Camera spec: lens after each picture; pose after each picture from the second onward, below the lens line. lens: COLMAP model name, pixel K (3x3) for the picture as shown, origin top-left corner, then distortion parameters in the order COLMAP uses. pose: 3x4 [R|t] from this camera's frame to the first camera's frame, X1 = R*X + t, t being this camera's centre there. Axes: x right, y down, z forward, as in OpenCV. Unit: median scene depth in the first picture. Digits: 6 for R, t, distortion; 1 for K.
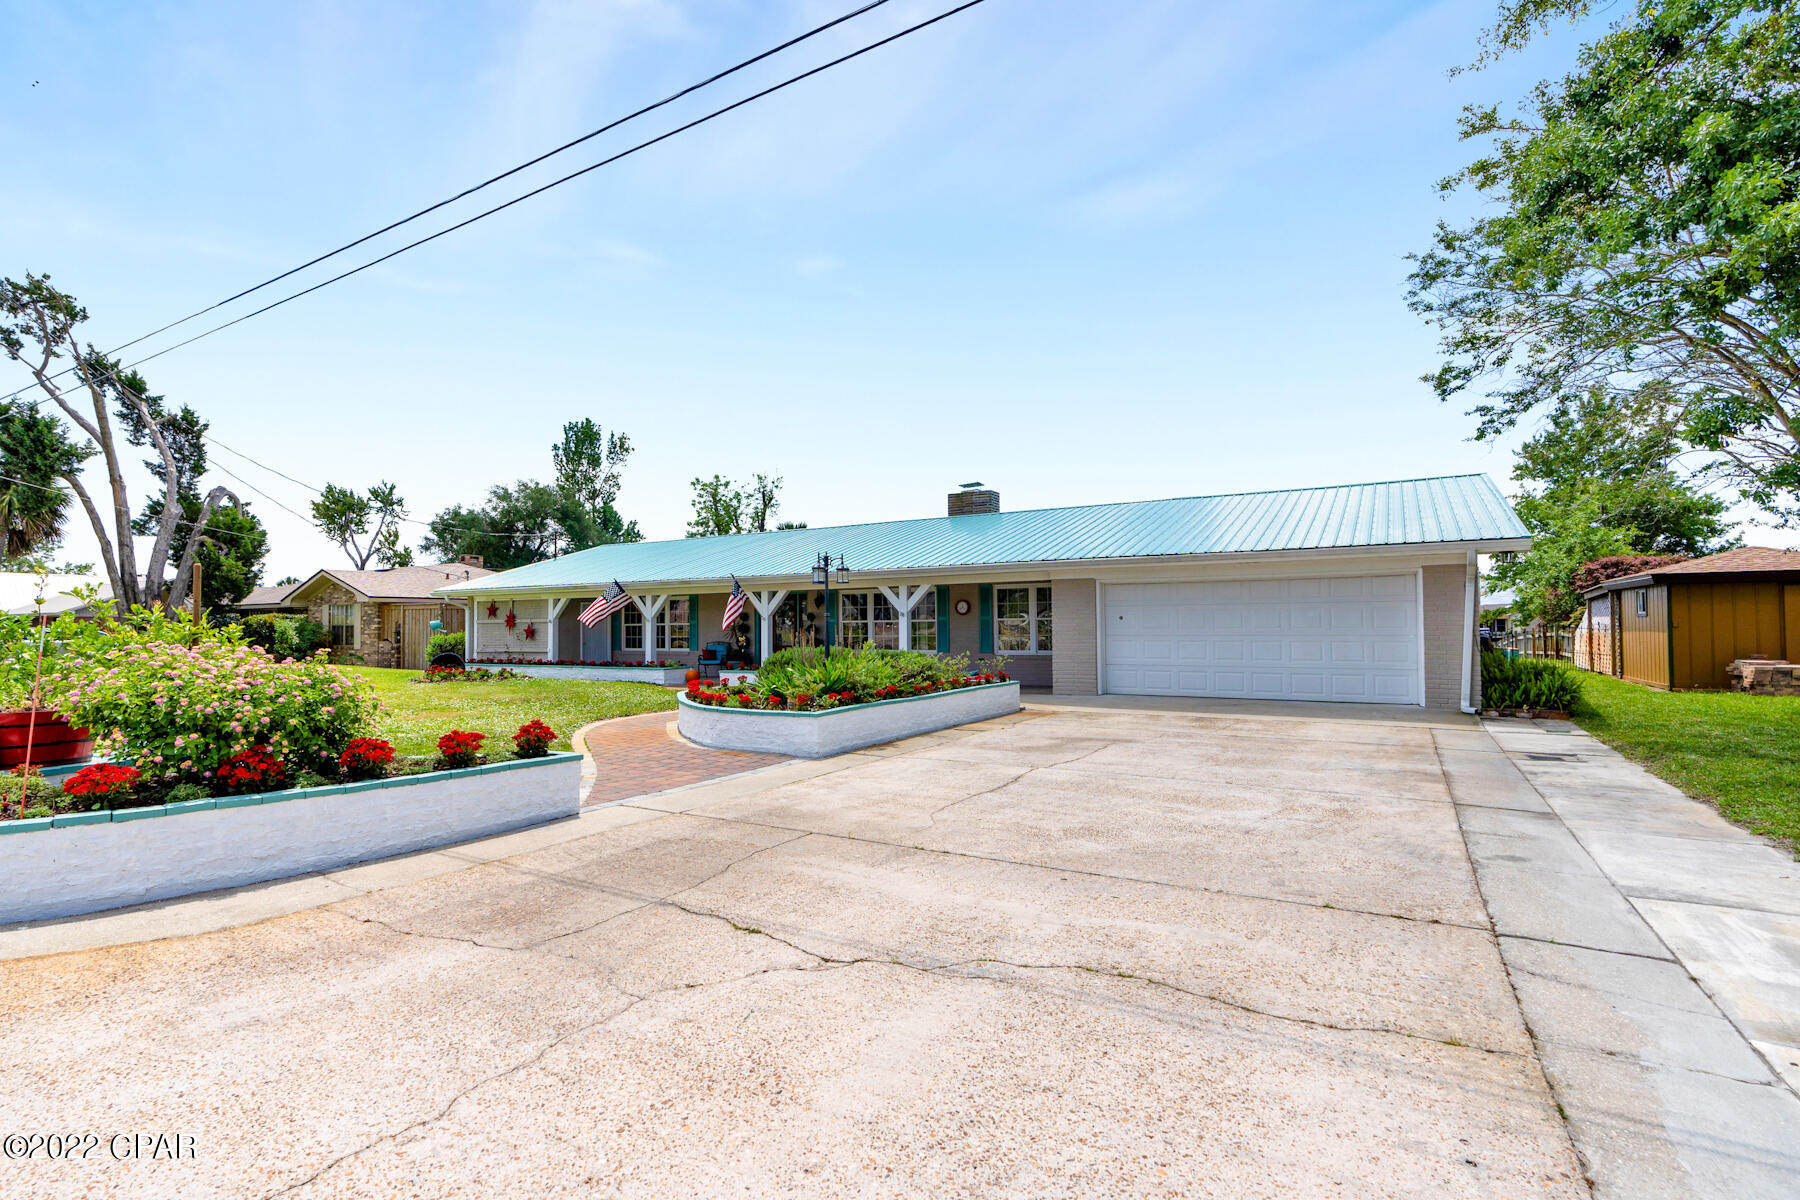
lens RADIAL K [[824.8, 0, 898.1], [0, 824.8, 603.6], [0, 0, 1]] dist [-0.004963, -0.000263]
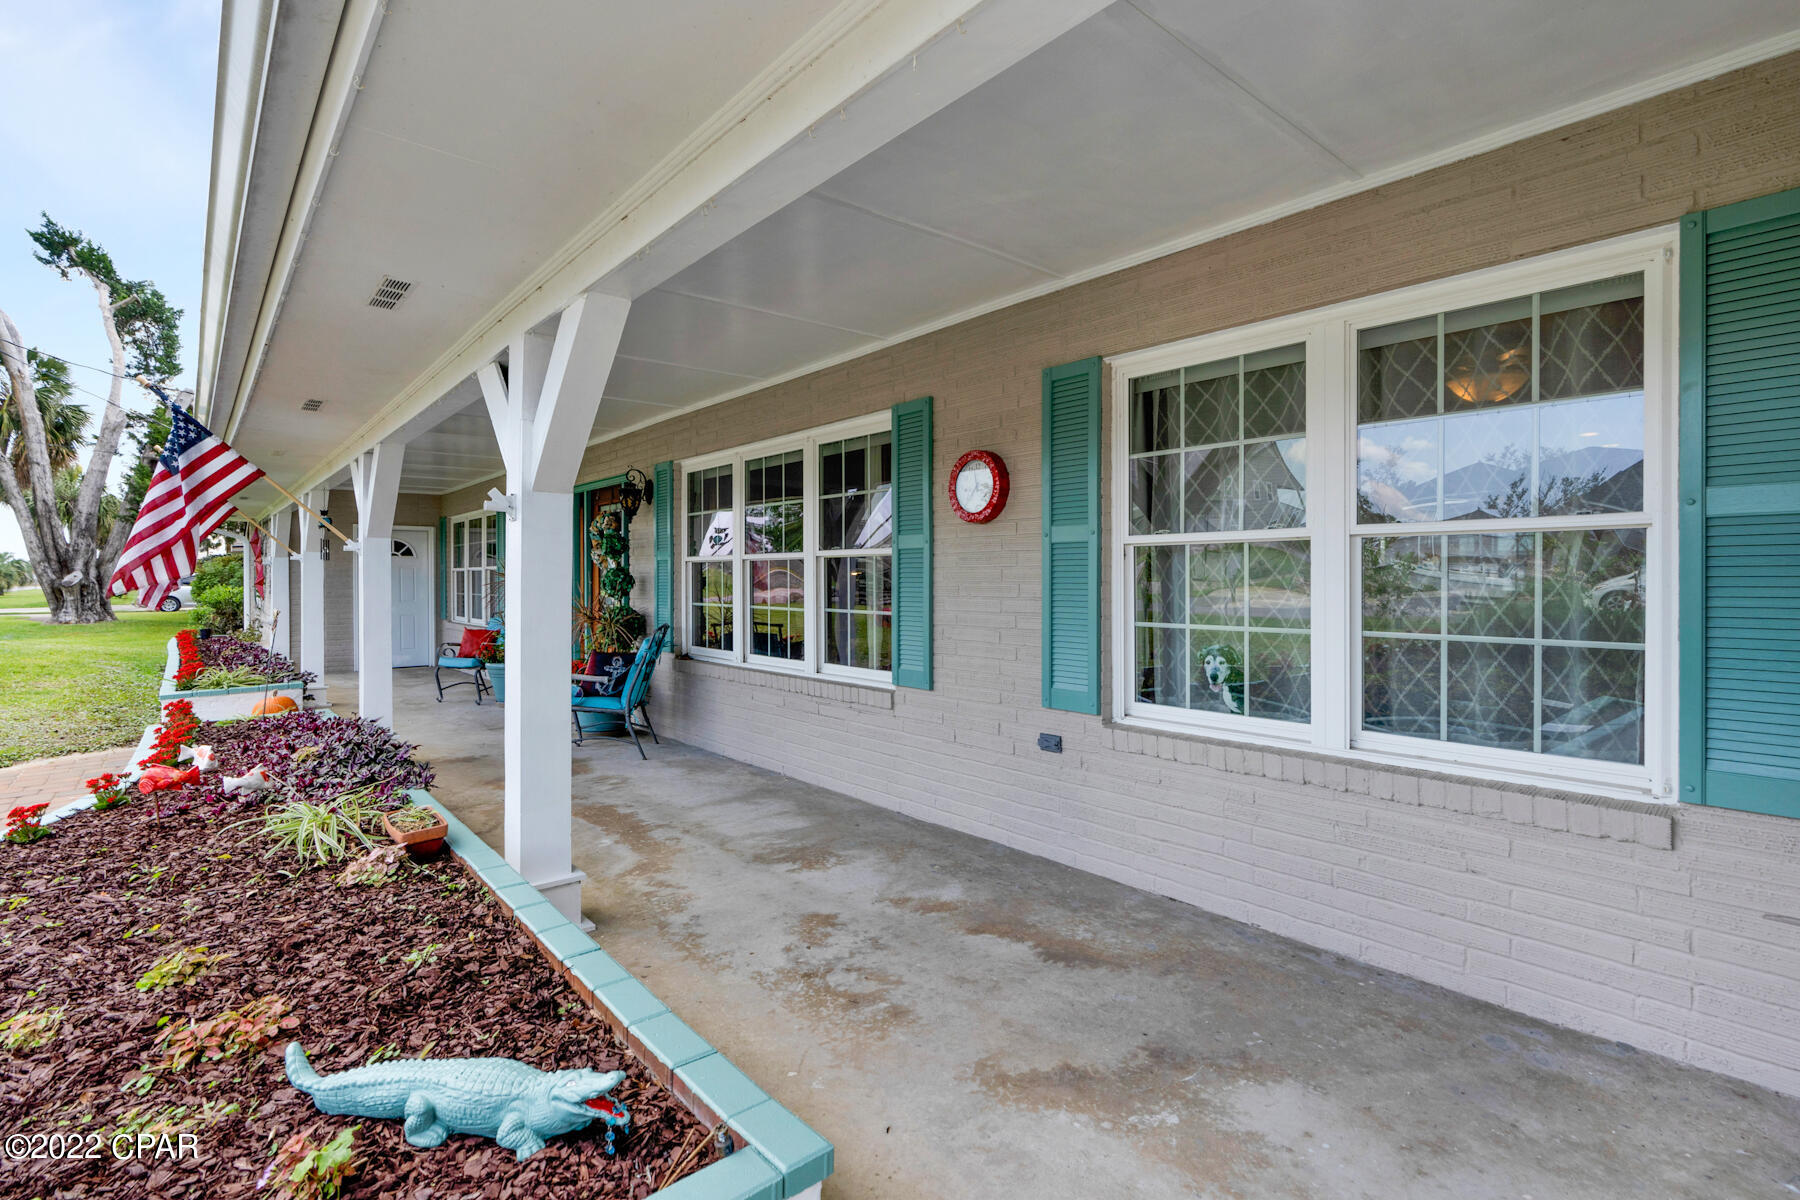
lens RADIAL K [[824.8, 0, 905.4], [0, 824.8, 604.8], [0, 0, 1]] dist [-0.004963, -0.000263]
pose [[0.949228, 0.037531, -0.312341, 0.130959], [-0.029286, 0.999089, 0.031049, 0.030710], [0.313222, -0.020326, 0.949462, 0.785760]]
